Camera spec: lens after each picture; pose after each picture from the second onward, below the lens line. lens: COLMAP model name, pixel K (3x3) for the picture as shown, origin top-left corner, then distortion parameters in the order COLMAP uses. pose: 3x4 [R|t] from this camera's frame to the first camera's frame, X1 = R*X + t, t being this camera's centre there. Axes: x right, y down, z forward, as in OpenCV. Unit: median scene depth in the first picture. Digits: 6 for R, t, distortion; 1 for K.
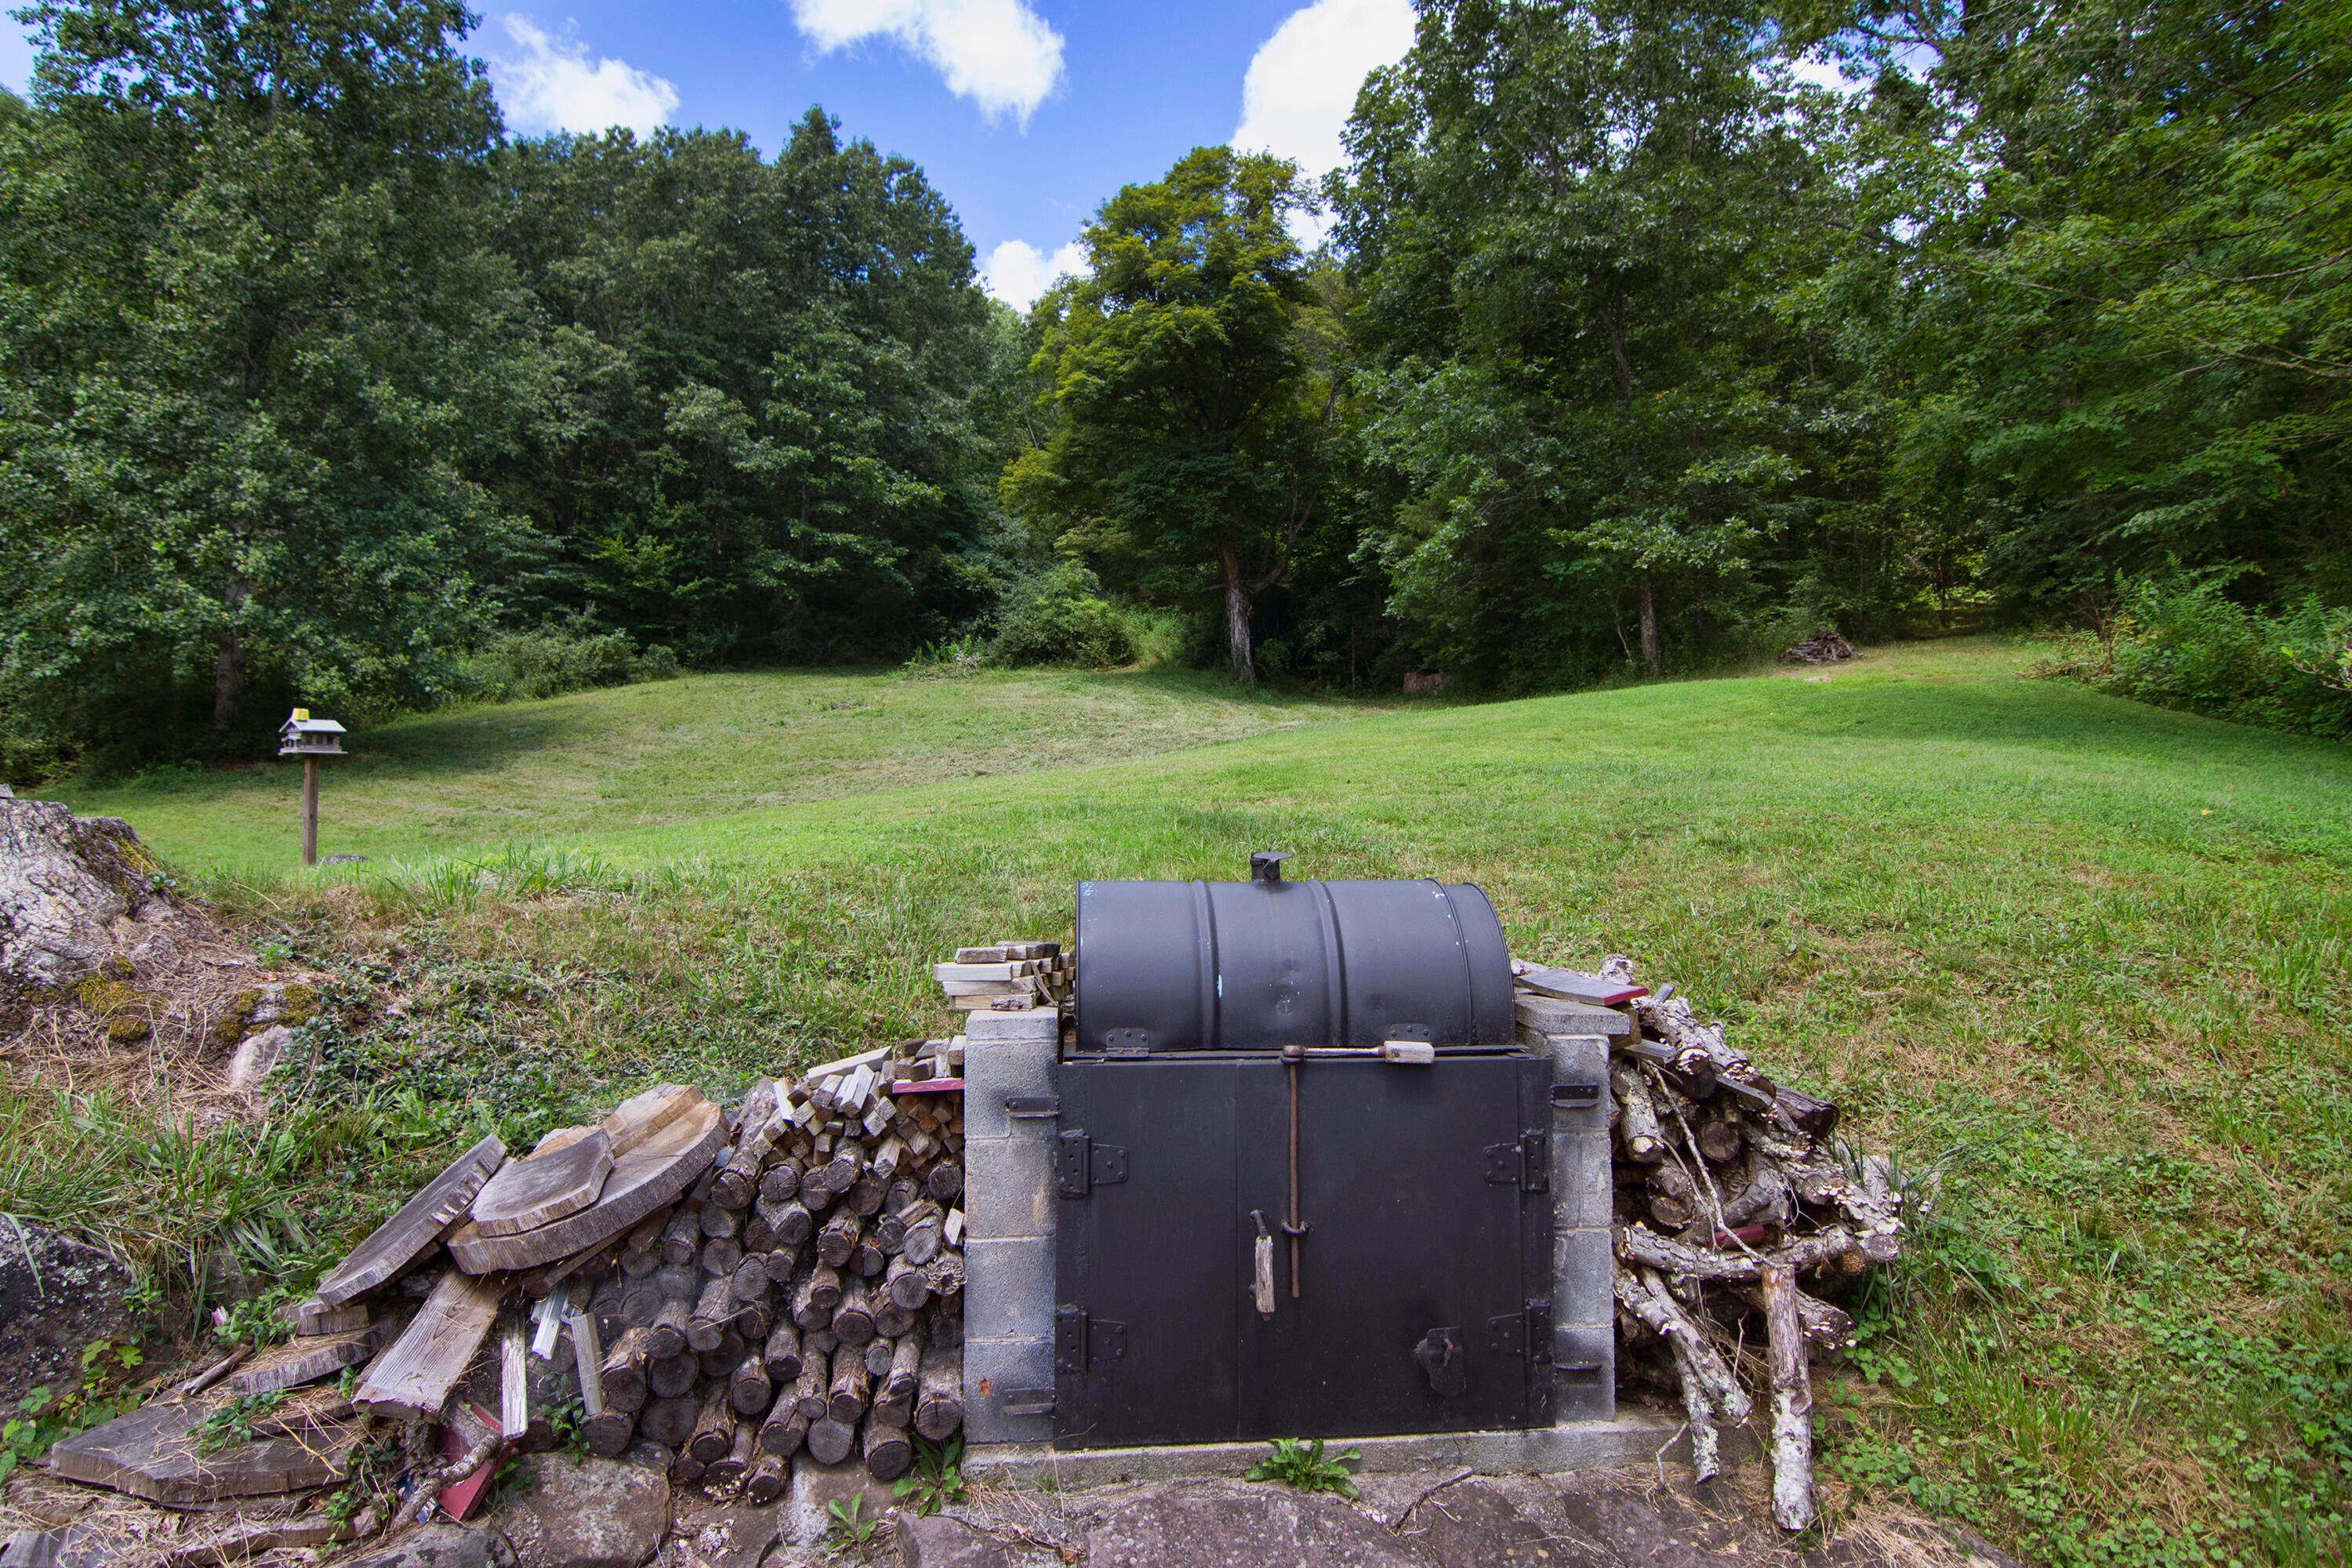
lens RADIAL K [[1327.3, 0, 1174.5], [0, 1327.3, 852.1], [0, 0, 1]] dist [-0.013939, -0.010315]
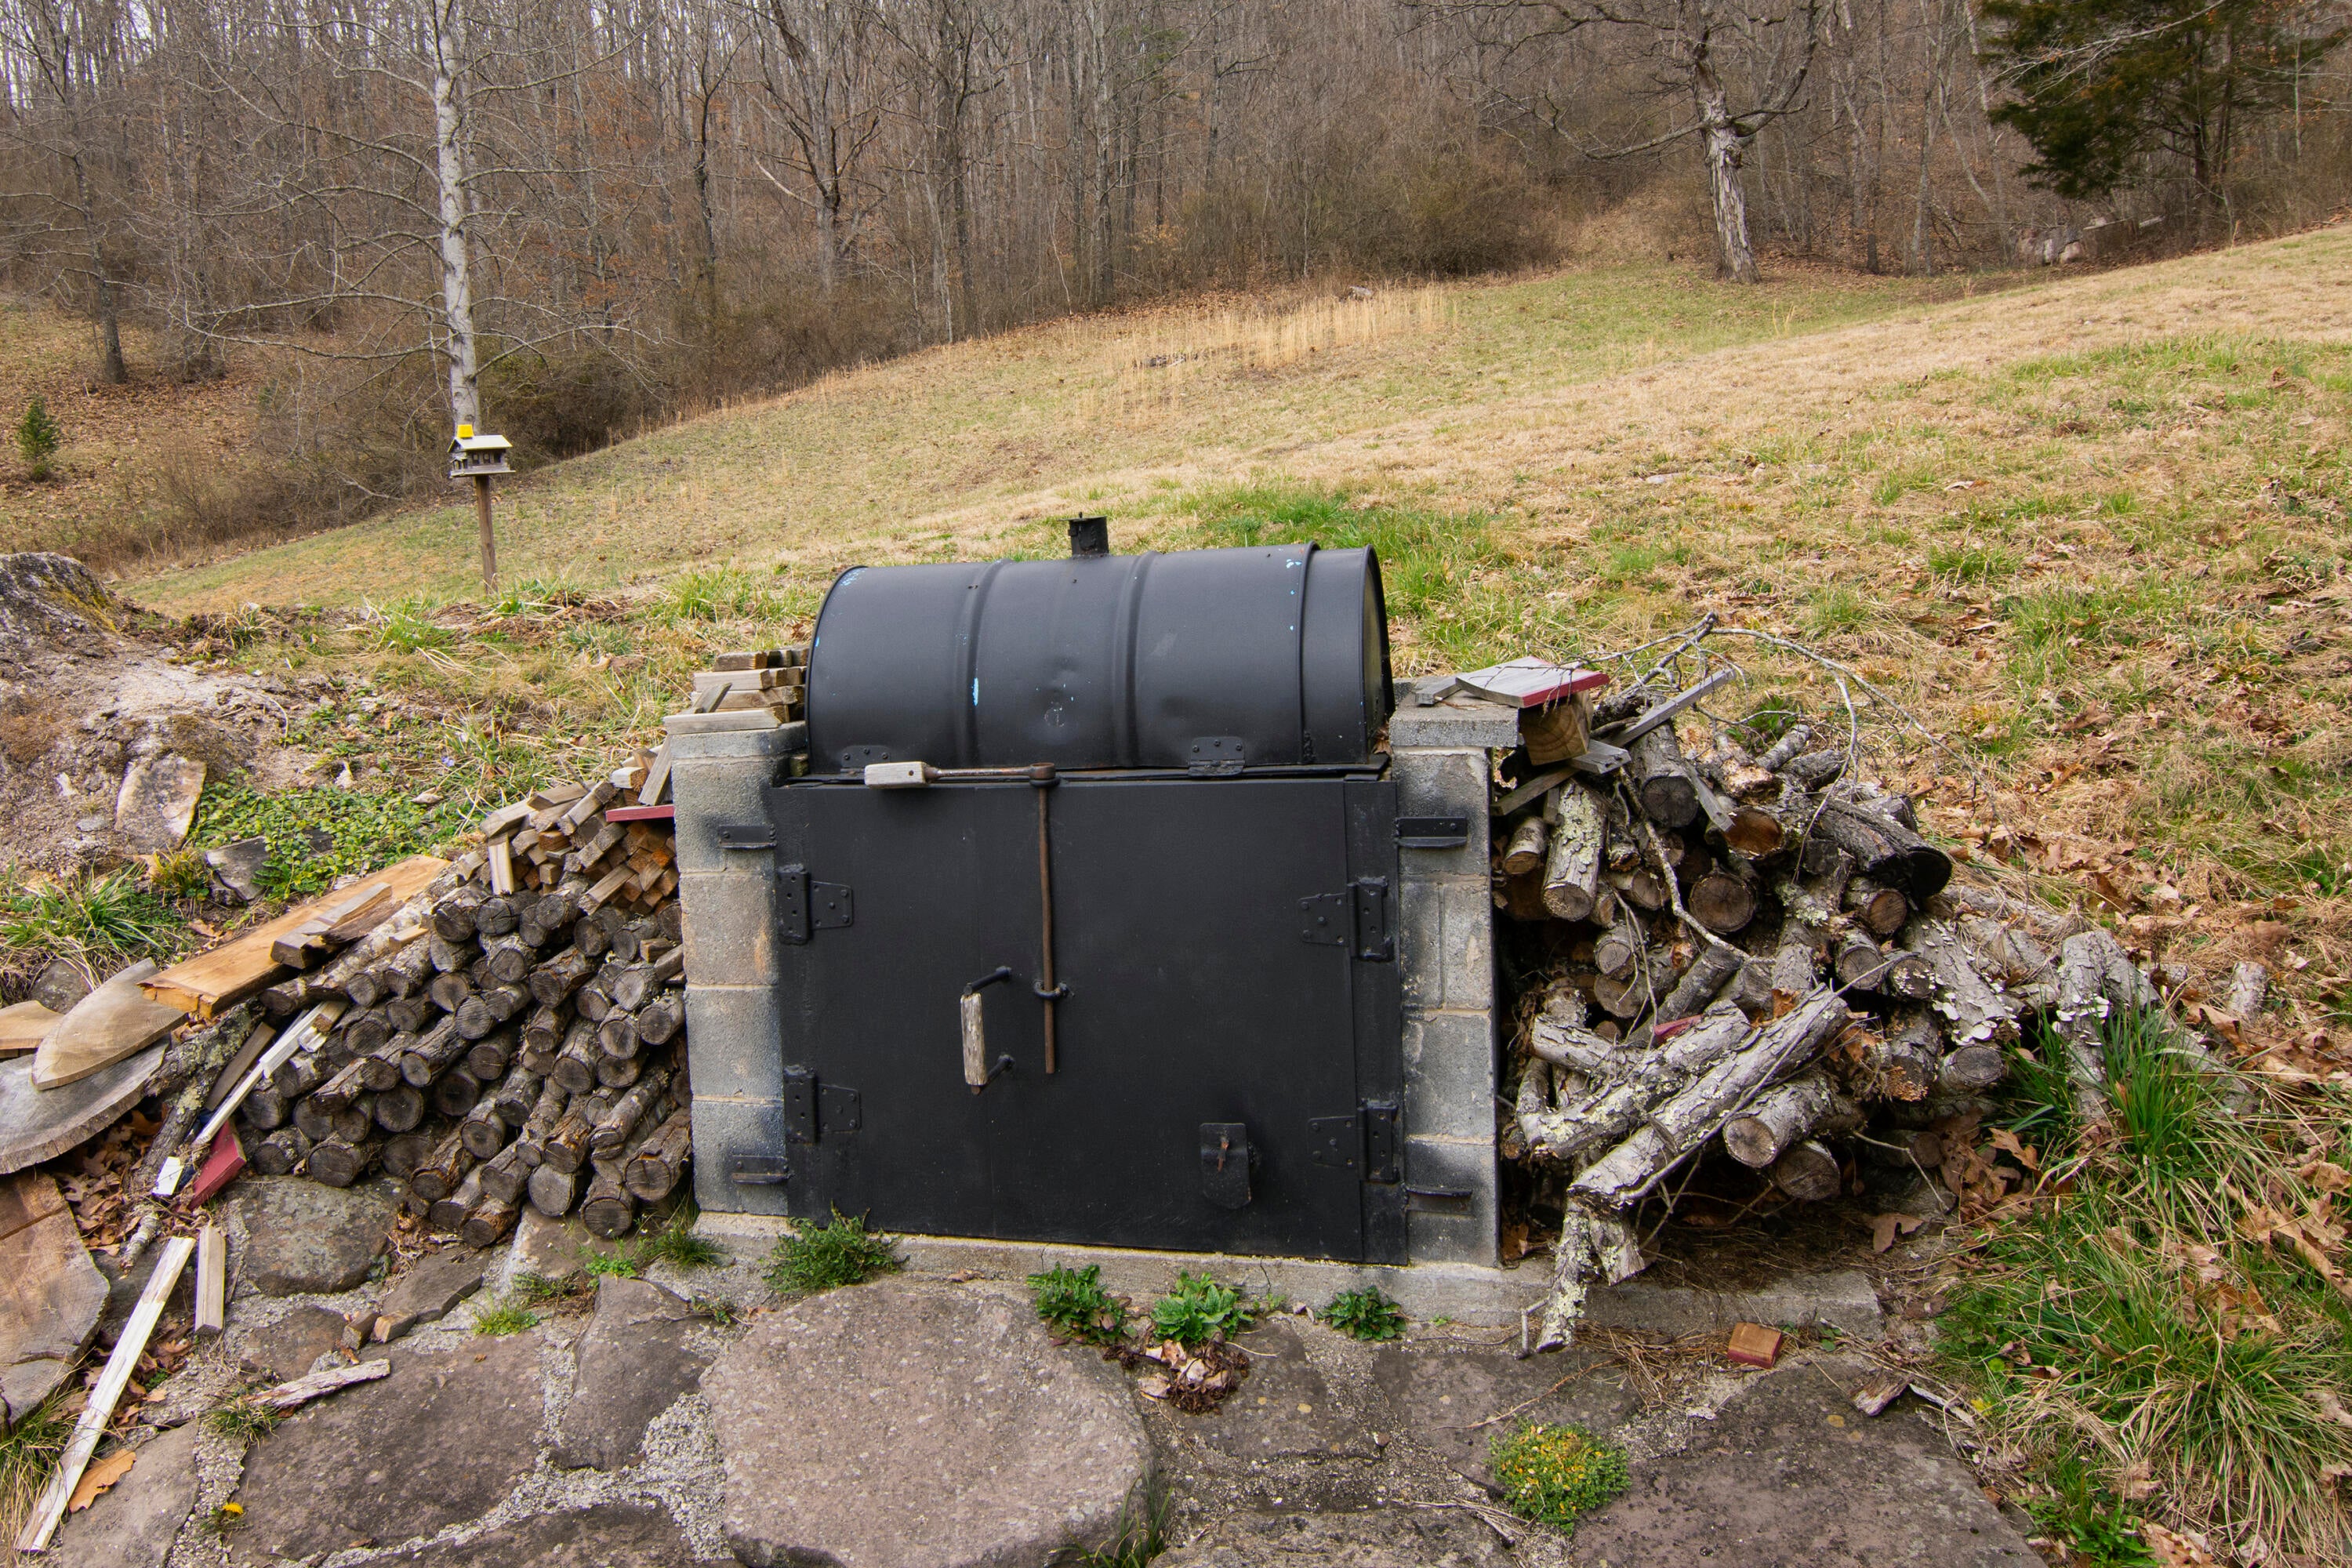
lens RADIAL K [[1808.6, 0, 1175.1], [0, 1808.6, 793.7], [0, 0, 1]] dist [-0.002484, 0.002557]
pose [[0.924486, -0.001640, -0.381213, 0.575429], [0.051584, 0.991332, 0.120832, 0.037532], [0.377711, -0.131372, 0.916557, 0.040868]]
